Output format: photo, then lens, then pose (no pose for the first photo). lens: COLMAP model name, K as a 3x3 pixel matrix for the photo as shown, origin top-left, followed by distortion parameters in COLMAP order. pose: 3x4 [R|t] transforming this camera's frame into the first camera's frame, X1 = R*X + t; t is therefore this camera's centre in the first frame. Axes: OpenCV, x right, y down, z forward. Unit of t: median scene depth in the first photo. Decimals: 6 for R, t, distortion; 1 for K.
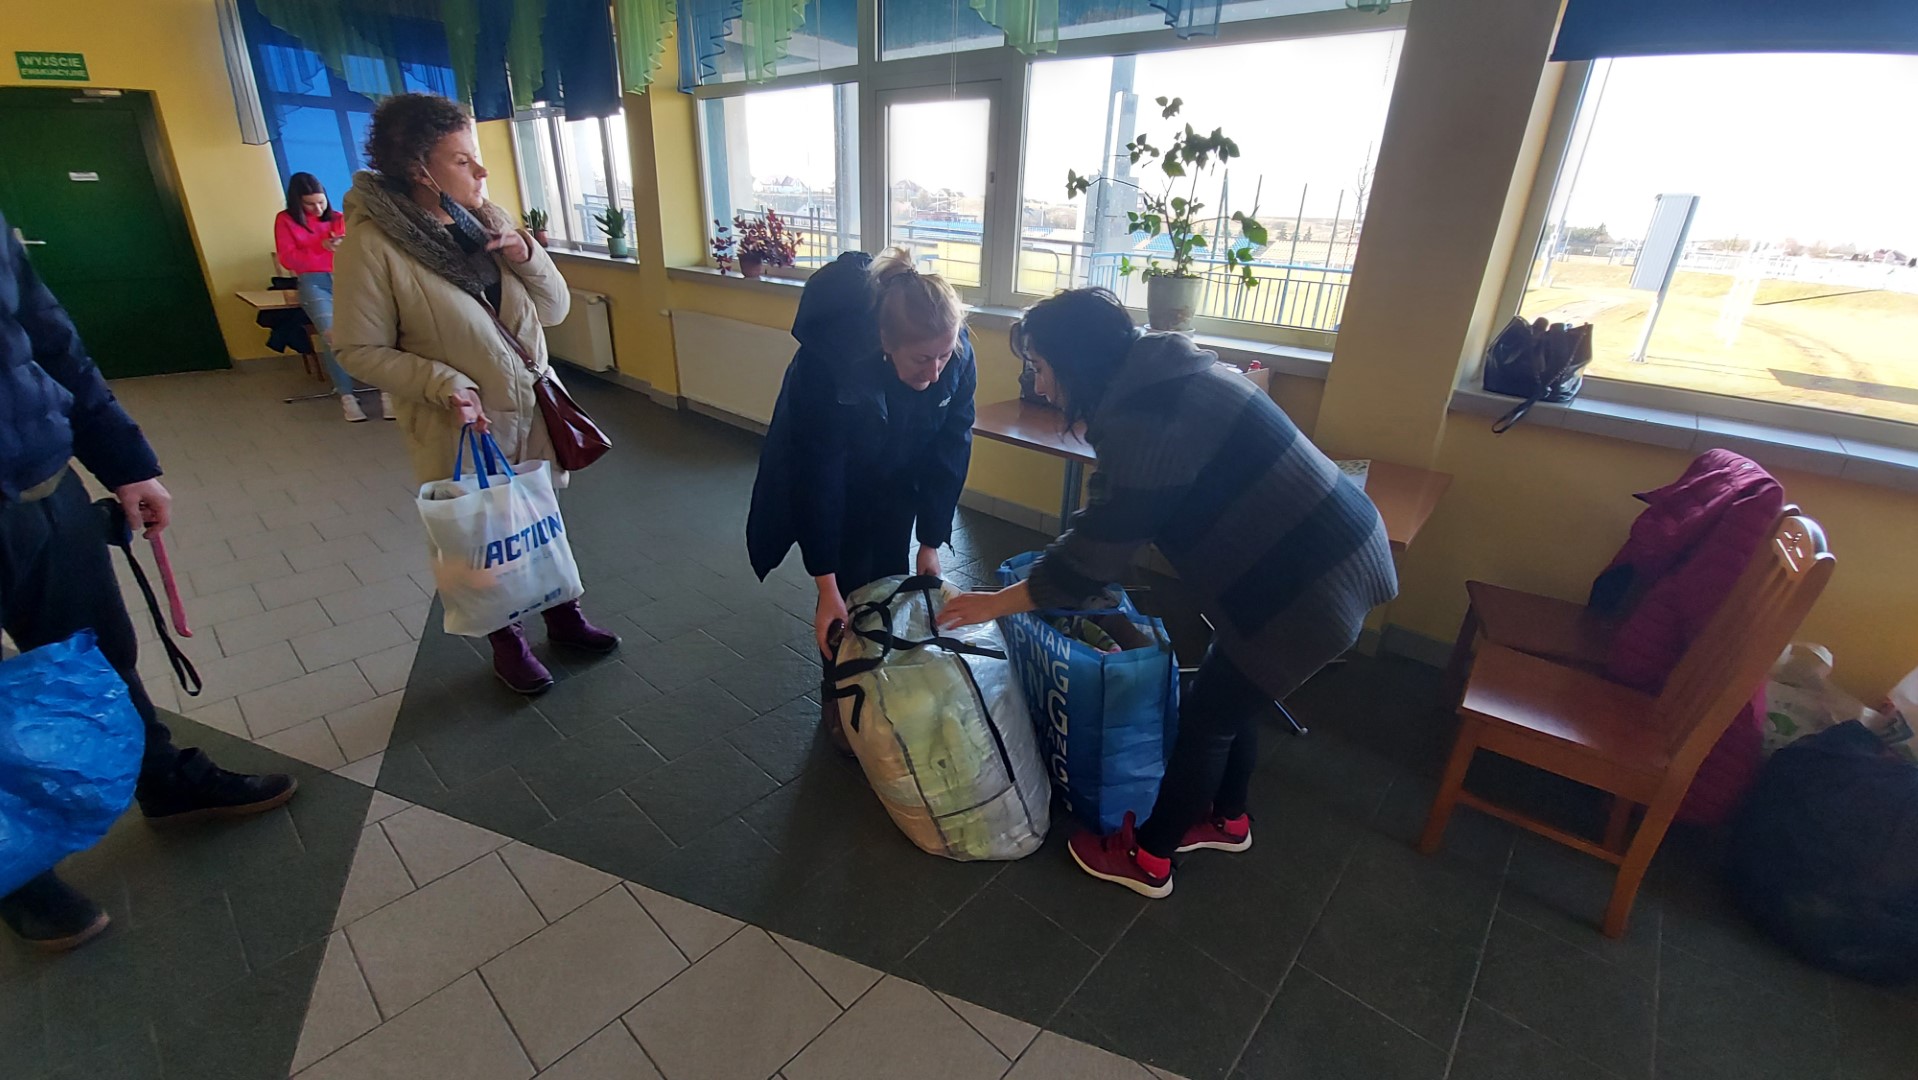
lens RADIAL K [[753.7, 0, 973.8], [0, 753.7, 544.6], [0, 0, 1]] dist [-0.008244, -0.000488]
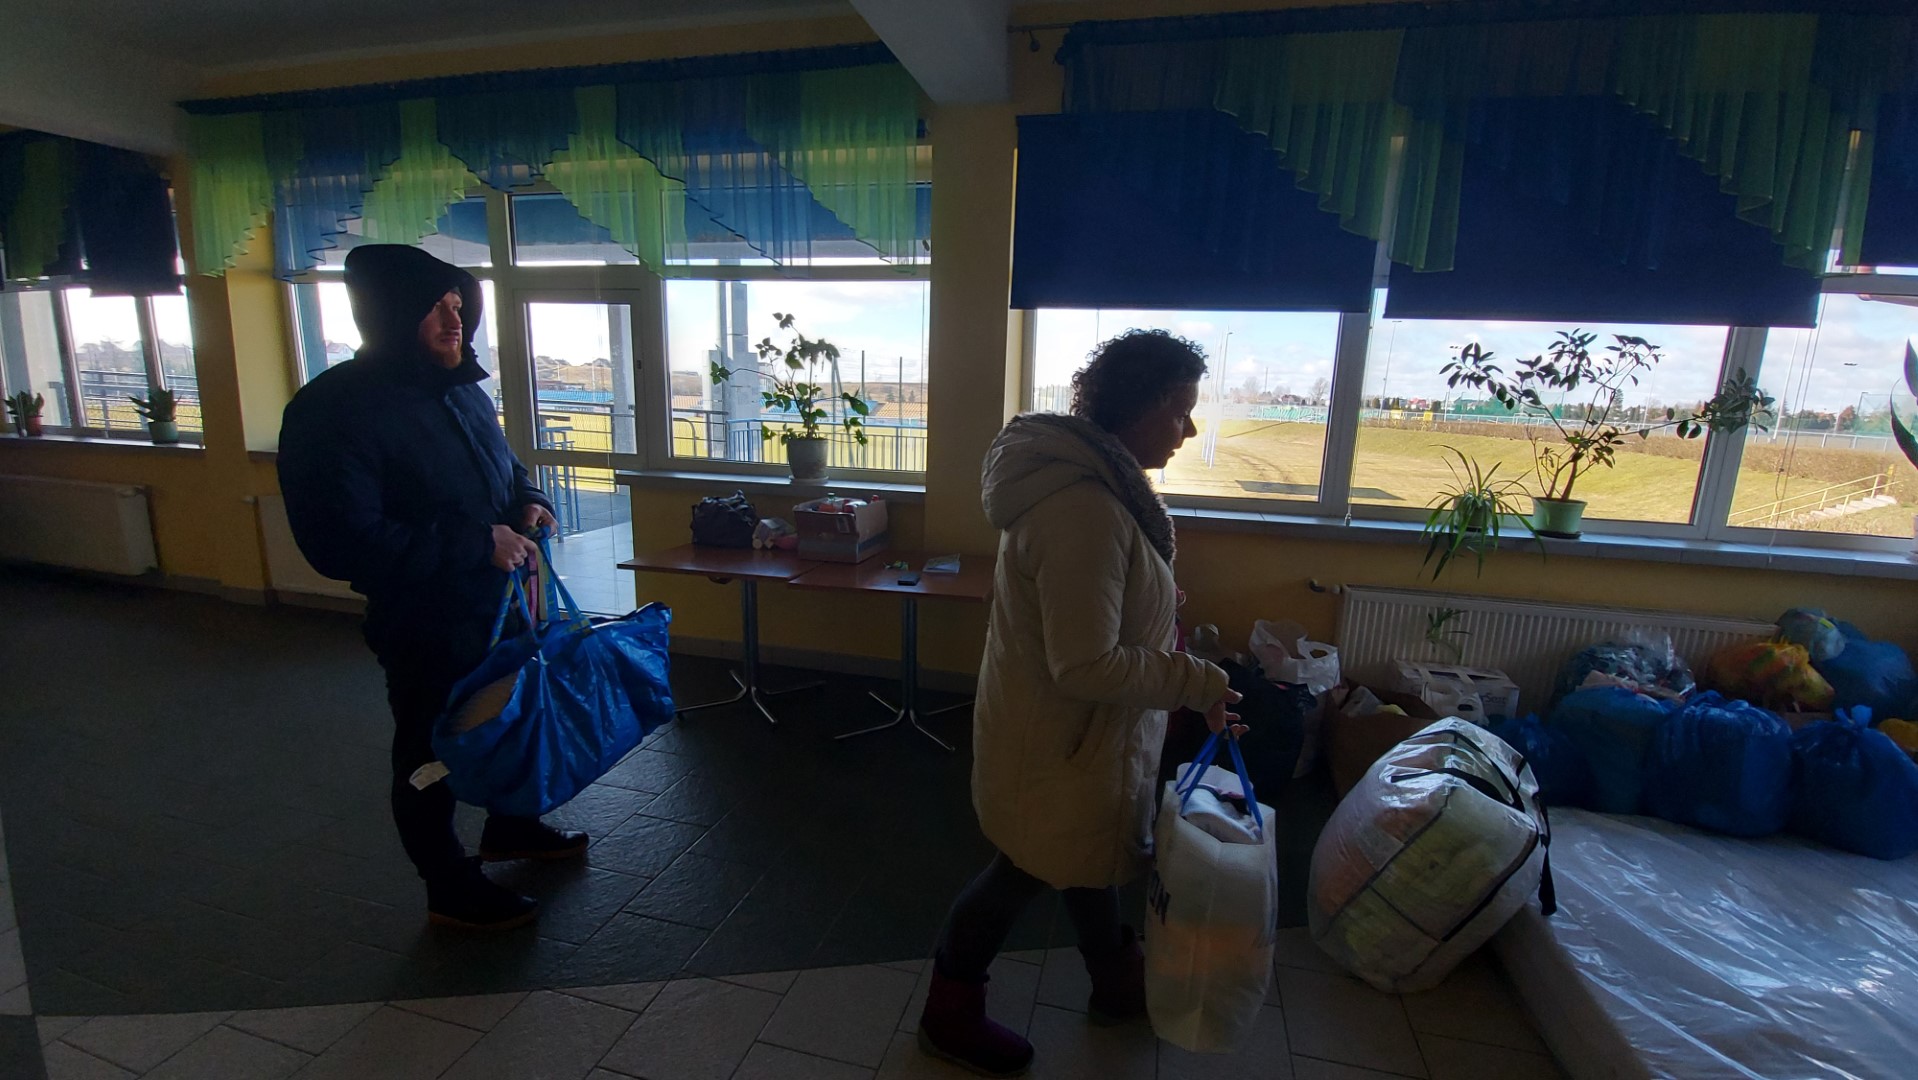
lens RADIAL K [[753.7, 0, 973.8], [0, 753.7, 544.6], [0, 0, 1]] dist [-0.008244, -0.000488]
pose [[0.891711, -0.102559, 0.440832, -0.065799], [0.187831, 0.970010, -0.154272, 0.073296], [-0.411789, 0.220368, 0.884233, -0.221879]]
